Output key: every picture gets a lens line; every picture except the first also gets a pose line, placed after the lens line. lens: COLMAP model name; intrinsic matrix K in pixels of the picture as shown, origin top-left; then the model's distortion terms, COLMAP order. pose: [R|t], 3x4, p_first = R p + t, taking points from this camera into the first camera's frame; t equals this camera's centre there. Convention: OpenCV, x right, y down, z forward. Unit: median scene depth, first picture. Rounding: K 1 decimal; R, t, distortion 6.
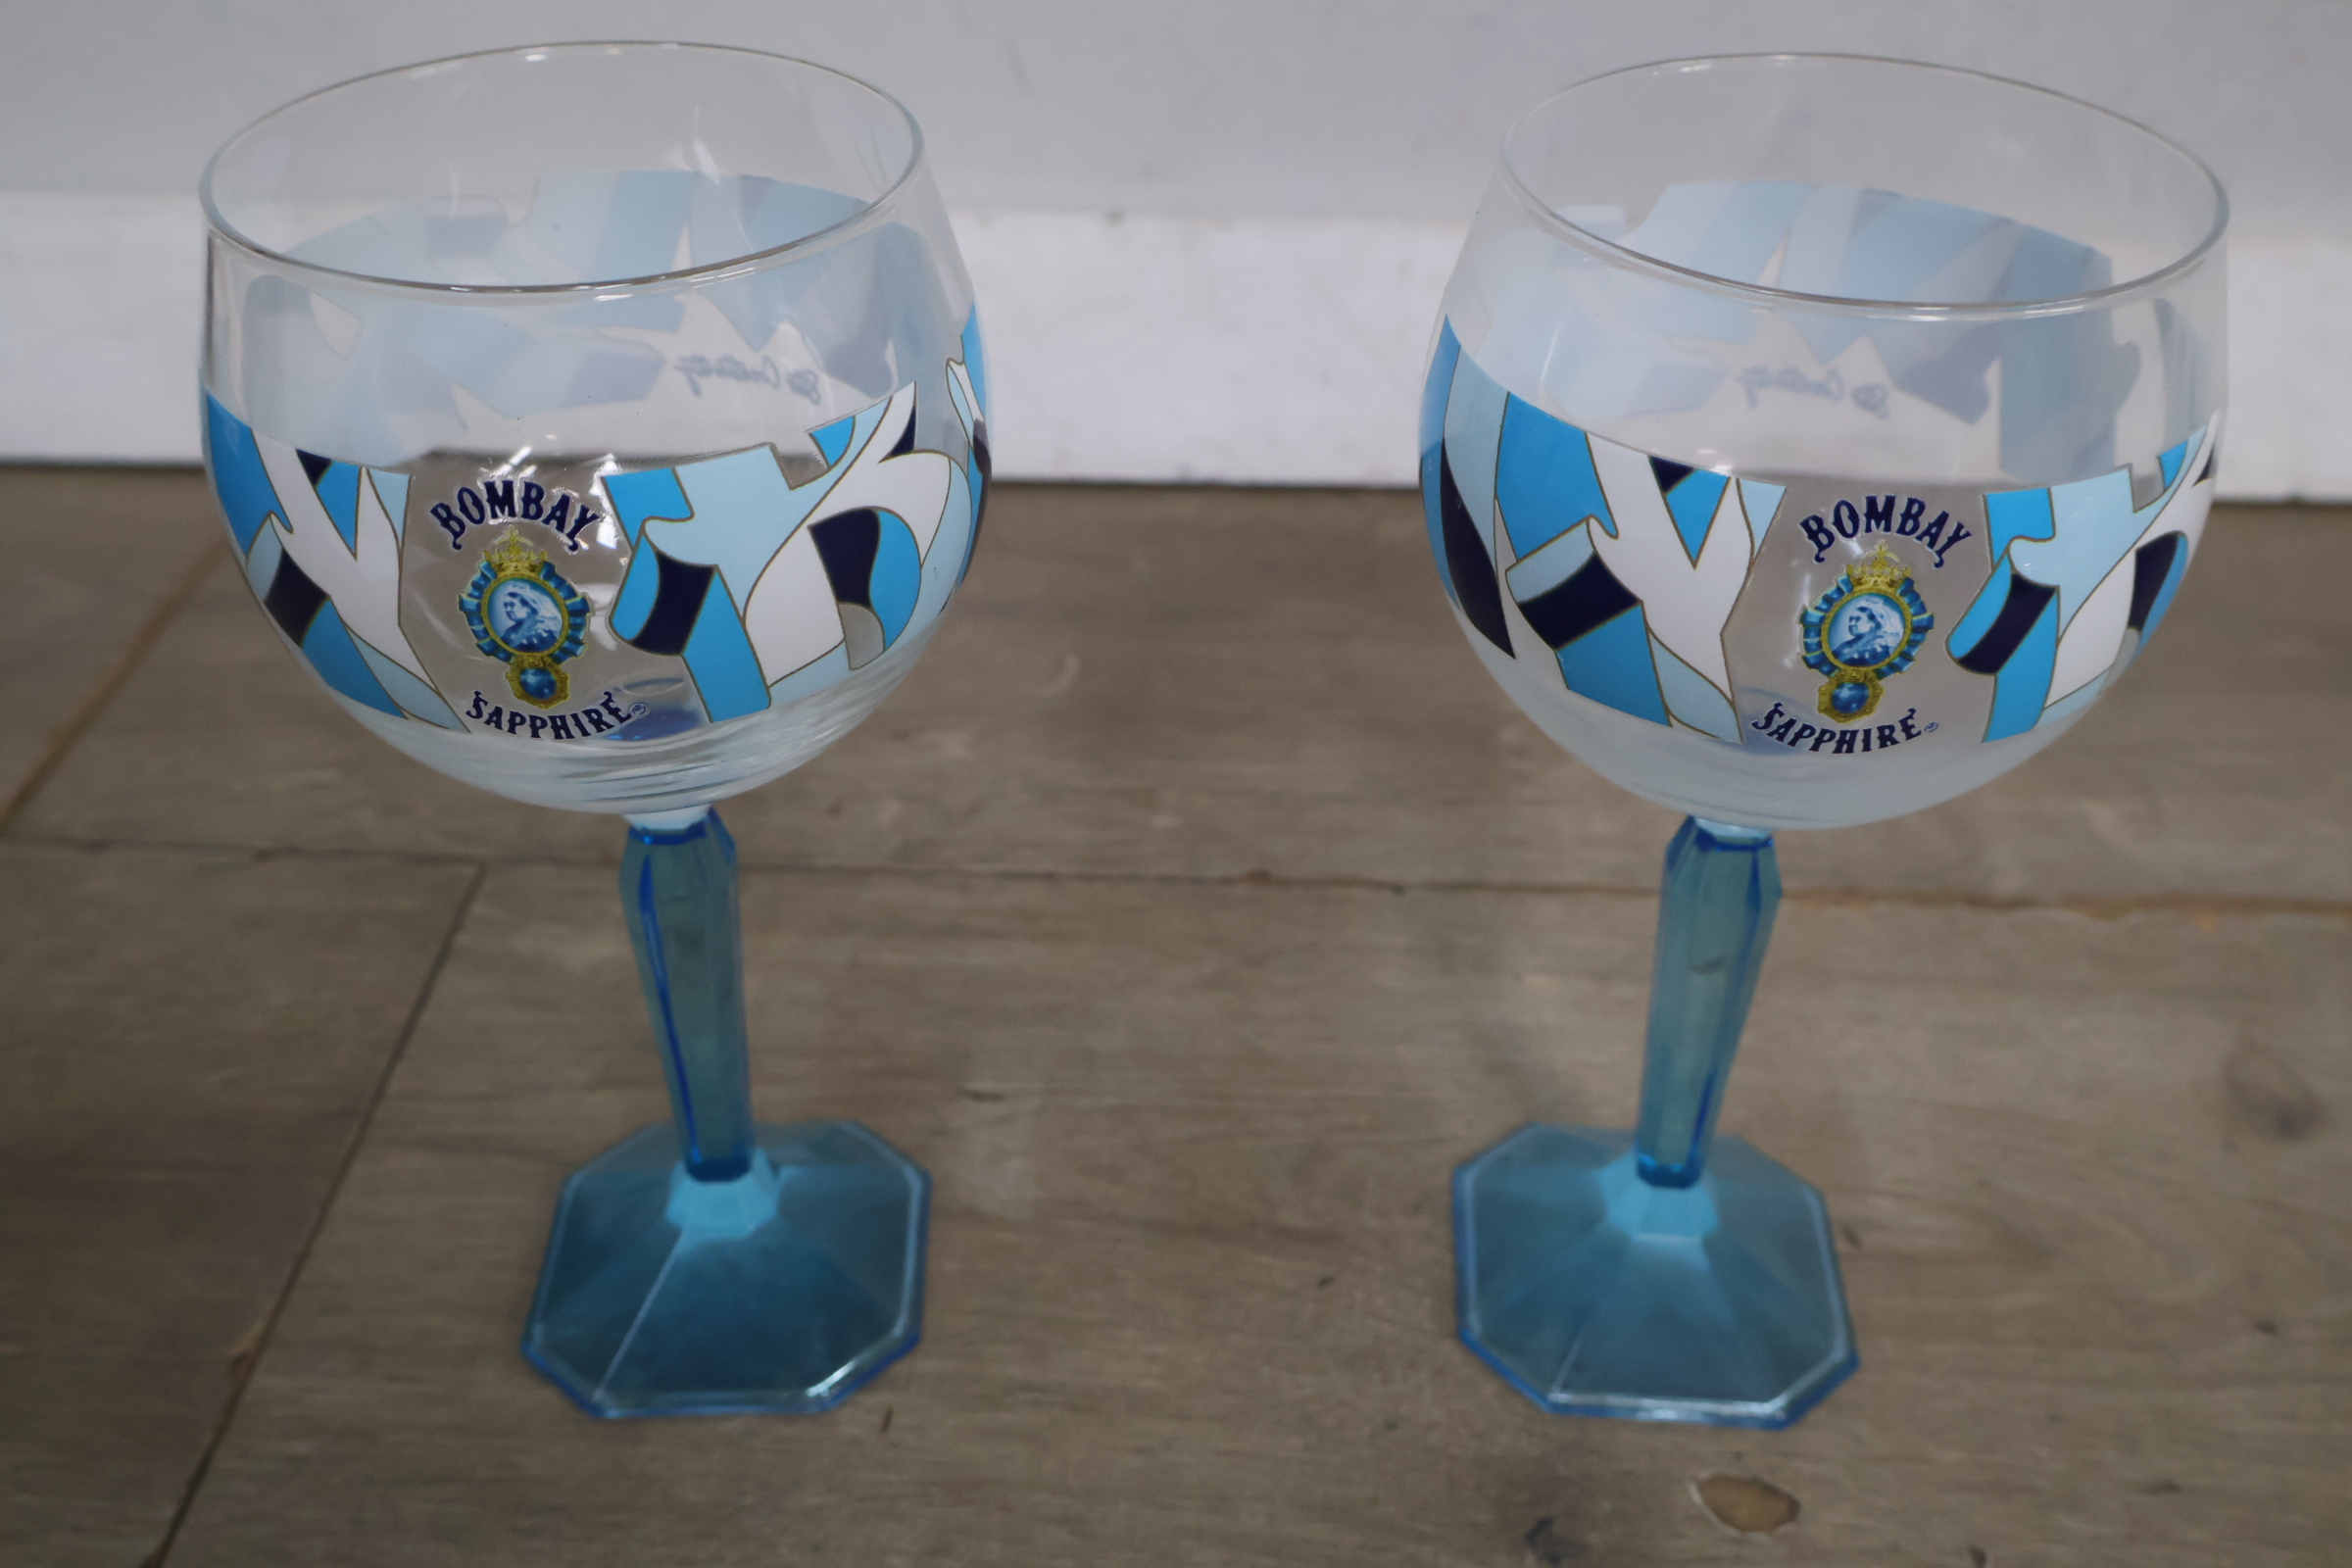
lens RADIAL K [[2370.1, 0, 1179.9], [0, 2370.1, 772.0], [0, 0, 1]] dist [0.034736, 0.000000]
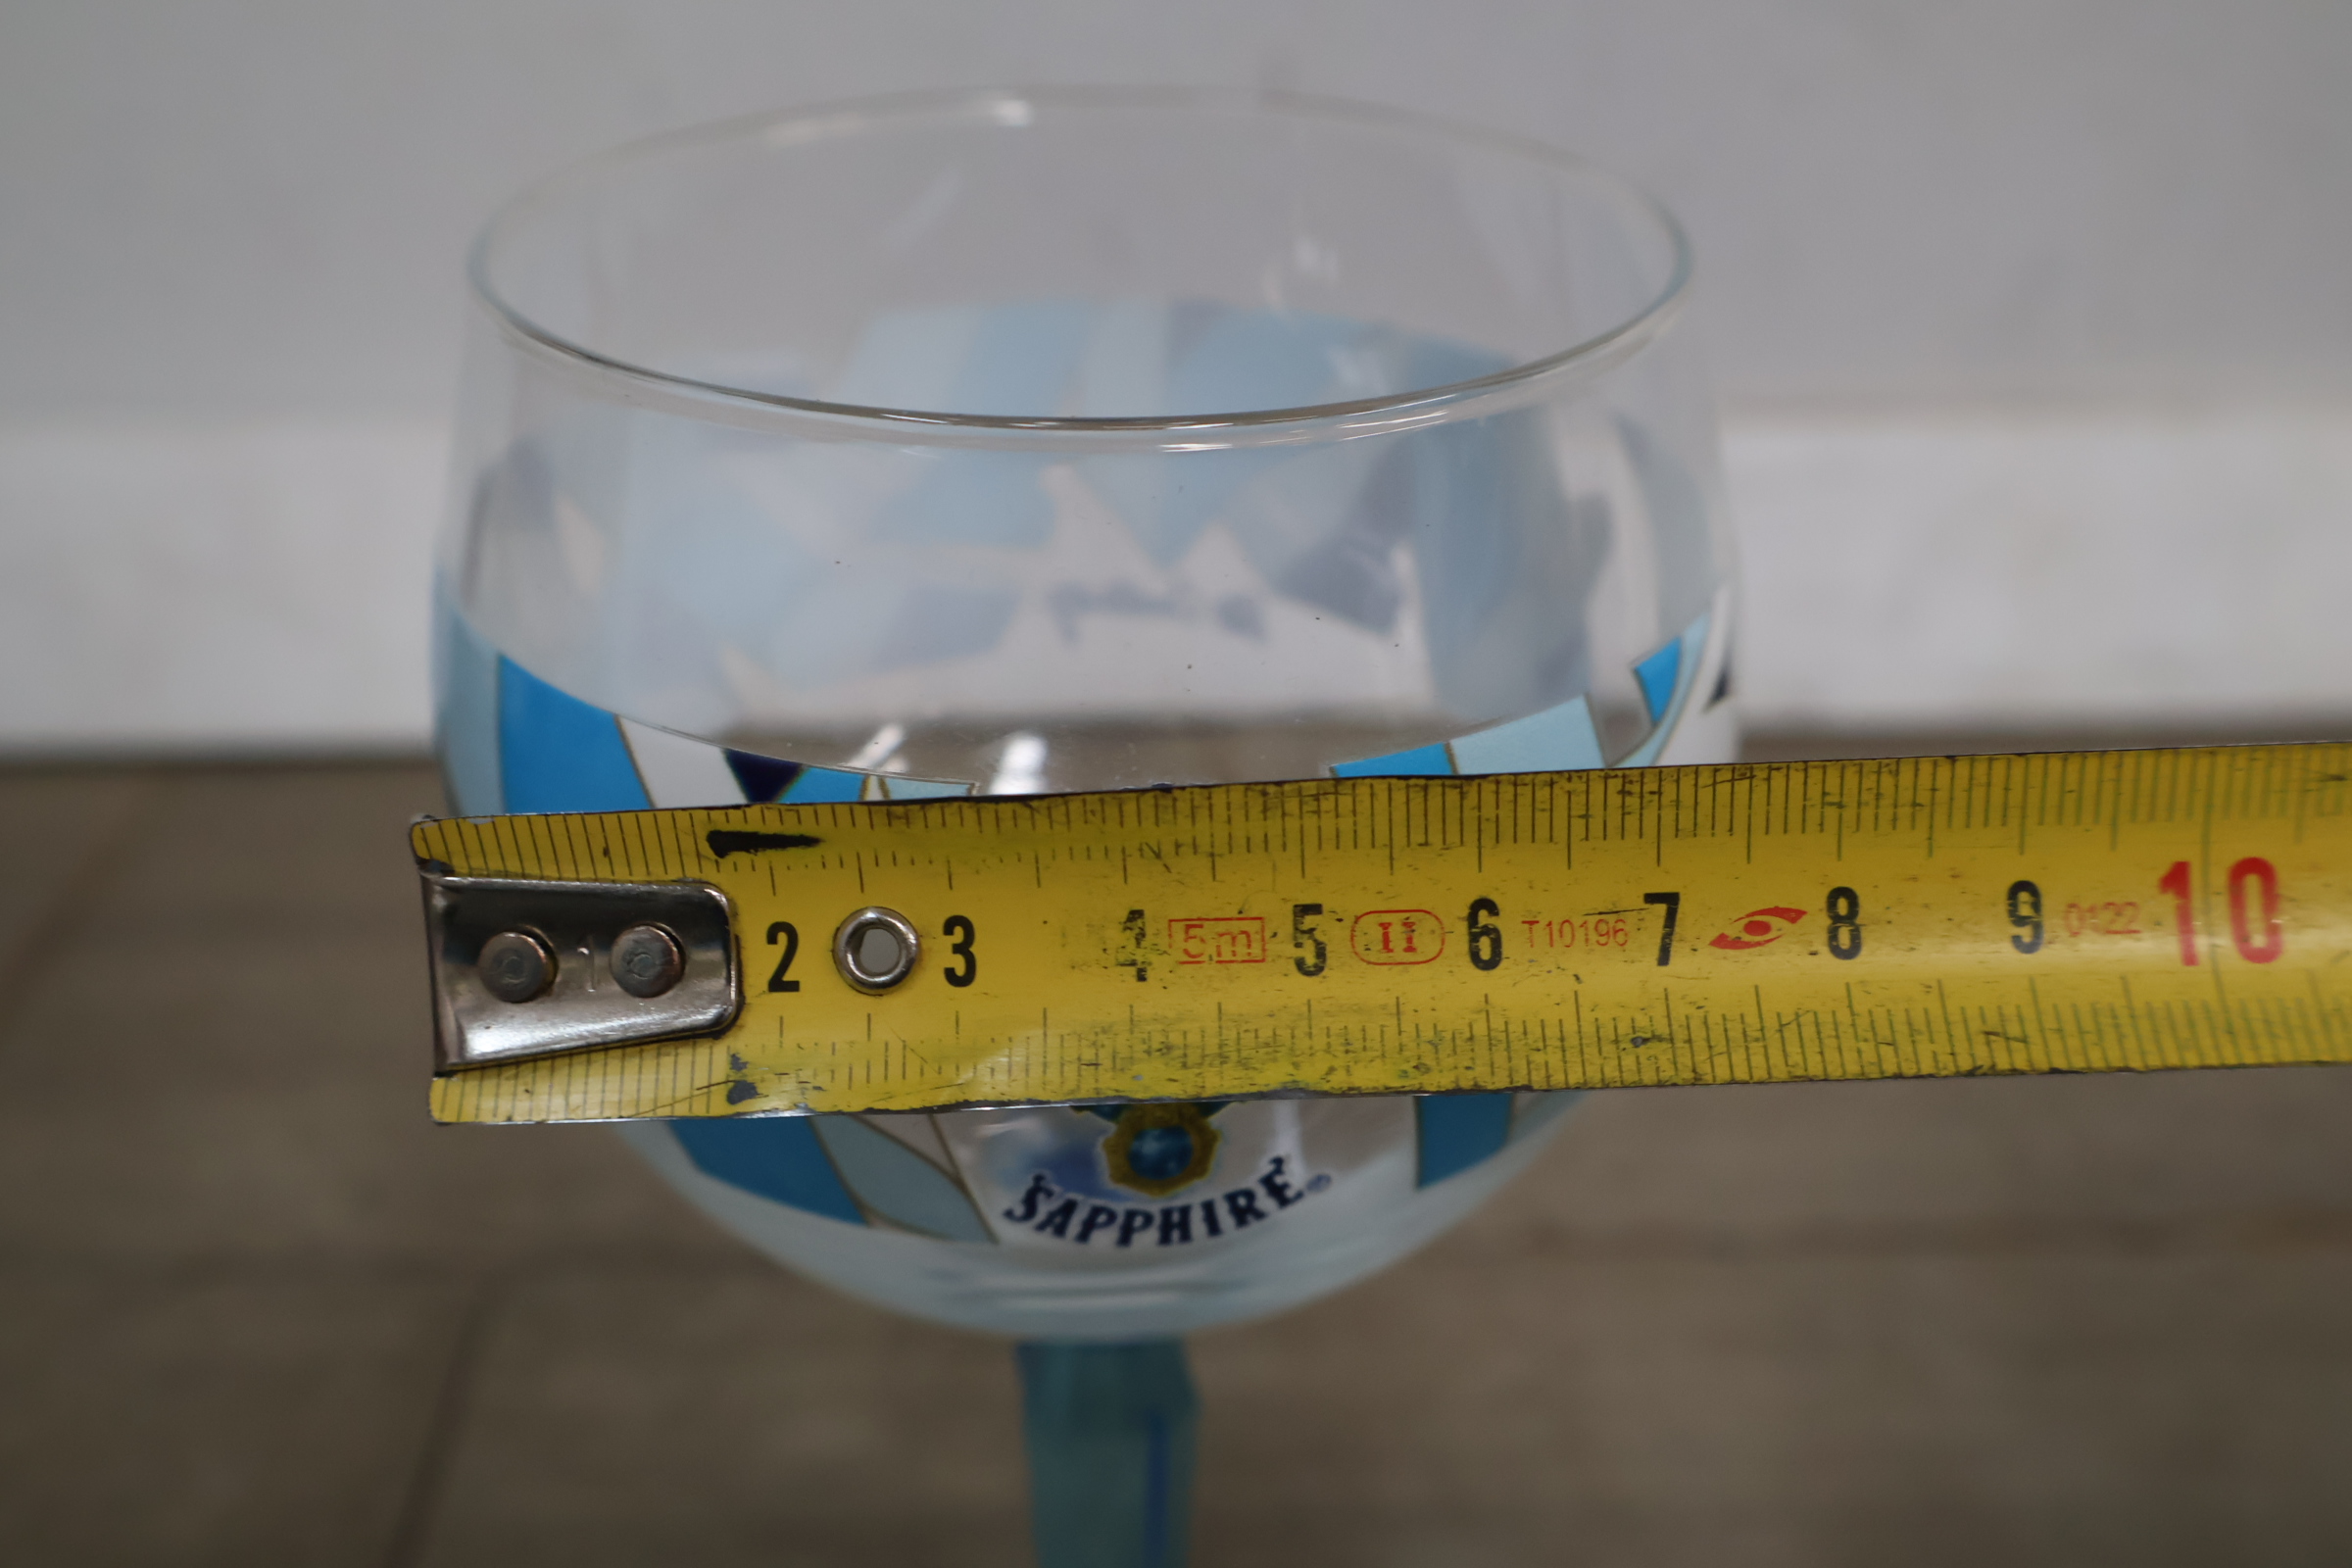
lens RADIAL K [[2370.1, 0, 1170.1], [0, 2370.1, 792.1], [0, 0, 1]] dist [0.034736, 0.000000]
pose [[0.982366, -0.095734, 0.160600, 0.268651], [0.111631, 0.989383, -0.093057, -0.081945], [-0.149986, 0.109344, 0.982623, 0.600384]]
